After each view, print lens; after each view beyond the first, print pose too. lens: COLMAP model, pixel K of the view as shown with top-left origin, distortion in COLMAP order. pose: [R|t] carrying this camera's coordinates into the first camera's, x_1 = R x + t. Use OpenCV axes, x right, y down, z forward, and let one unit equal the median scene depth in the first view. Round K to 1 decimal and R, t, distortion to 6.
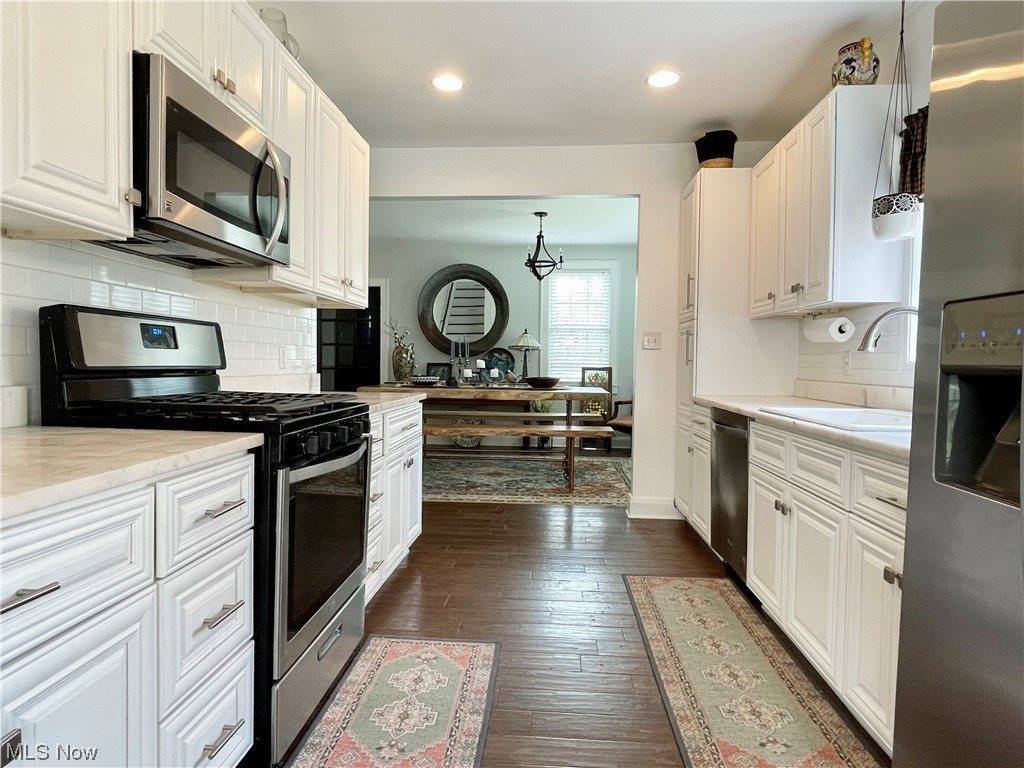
lens RADIAL K [[616.8, 0, 508.2], [0, 616.8, 383.0], [0, 0, 1]] dist [0.000476, -0.005730]
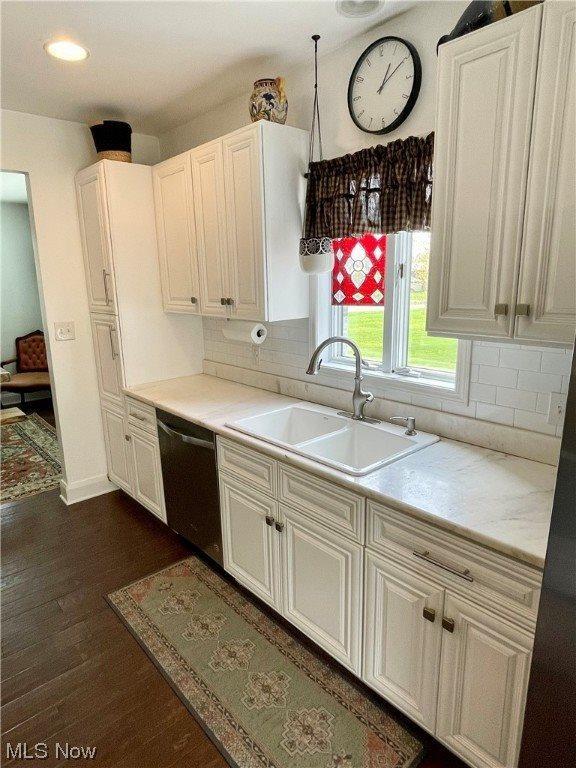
lens RADIAL K [[462.6, 0, 287.4], [0, 462.6, 383.0], [0, 0, 1]] dist [0.000476, -0.005730]
pose [[0.700737, -0.180531, 0.690200, -0.064916], [0.052220, 0.977837, 0.202749, -0.175263], [-0.711506, -0.106032, 0.694634, 0.323888]]
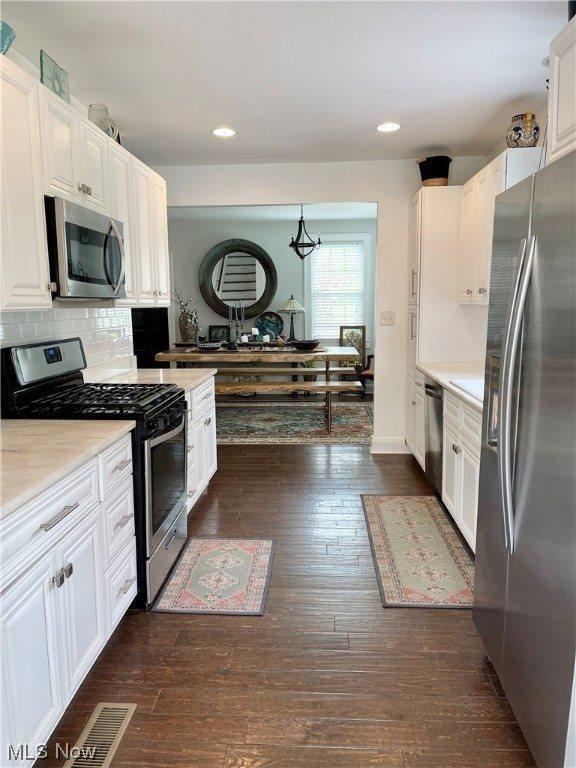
lens RADIAL K [[586.1, 0, 291.3], [0, 586.1, 381.6], [0, 0, 1]] dist [0.070291, -0.004158]
pose [[0.999513, -0.025689, 0.017736, 0.008880], [0.023769, 0.994596, 0.101061, -0.096704], [-0.020237, -0.100590, 0.994722, -0.343131]]
